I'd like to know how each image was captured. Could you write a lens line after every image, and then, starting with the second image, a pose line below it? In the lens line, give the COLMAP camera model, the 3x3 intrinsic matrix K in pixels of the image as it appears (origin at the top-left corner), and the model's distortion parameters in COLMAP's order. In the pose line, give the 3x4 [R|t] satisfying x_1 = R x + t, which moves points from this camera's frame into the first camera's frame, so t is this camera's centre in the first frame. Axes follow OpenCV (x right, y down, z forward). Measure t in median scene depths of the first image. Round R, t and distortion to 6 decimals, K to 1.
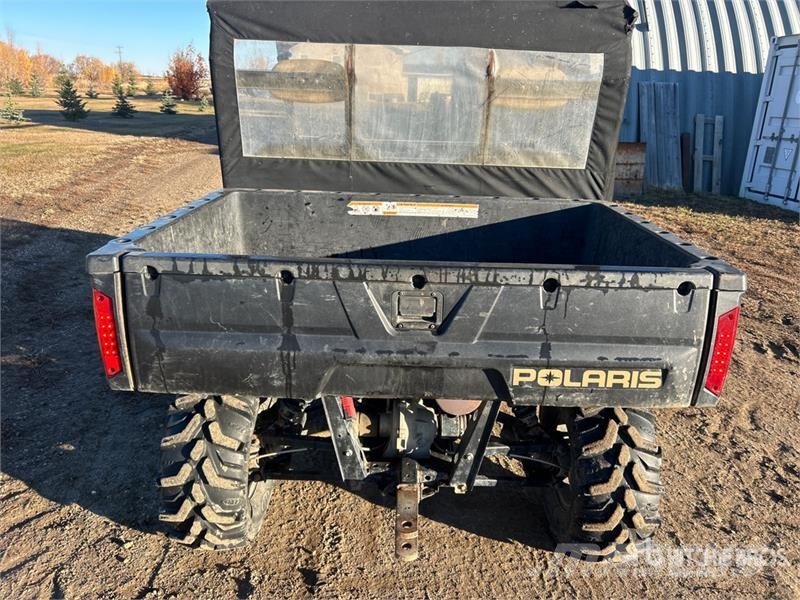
lens RADIAL K [[612.2, 0, 400.0], [0, 612.2, 300.0], [0, 0, 1]] dist [0.005153, -0.017851]
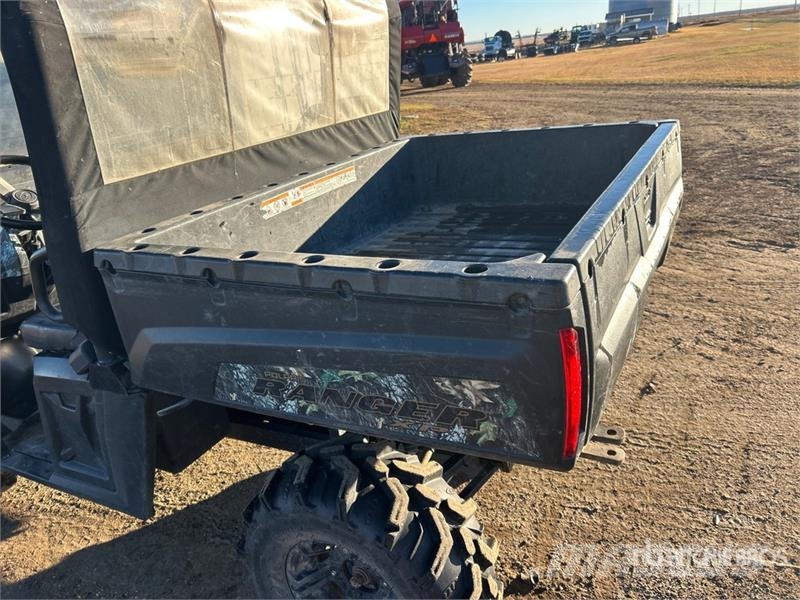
lens RADIAL K [[620.1, 0, 400.0], [0, 620.1, 300.0], [0, 0, 1]] dist [0.048233, -0.073999]
pose [[0.444947, -0.405681, 0.798402, -0.657684], [0.391768, 0.889857, 0.233820, -0.166227], [-0.805320, 0.208751, 0.554872, 0.468161]]
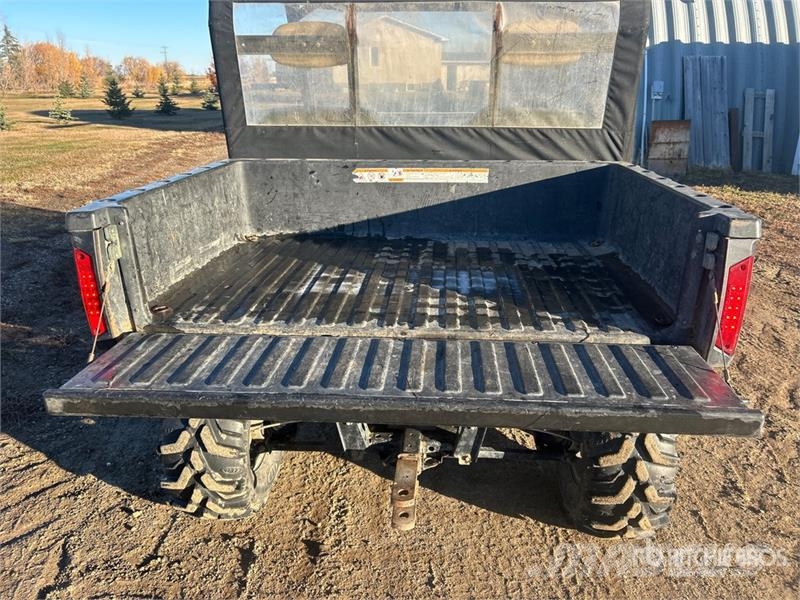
lens RADIAL K [[612.3, 0, 399.3], [0, 612.3, 307.6], [0, 0, 1]] dist [0.000385, -0.006023]
pose [[0.997447, -0.007957, -0.070973, 0.055524], [0.009661, 0.999672, 0.023701, 0.037042], [0.070761, -0.024326, 0.997197, 0.030216]]
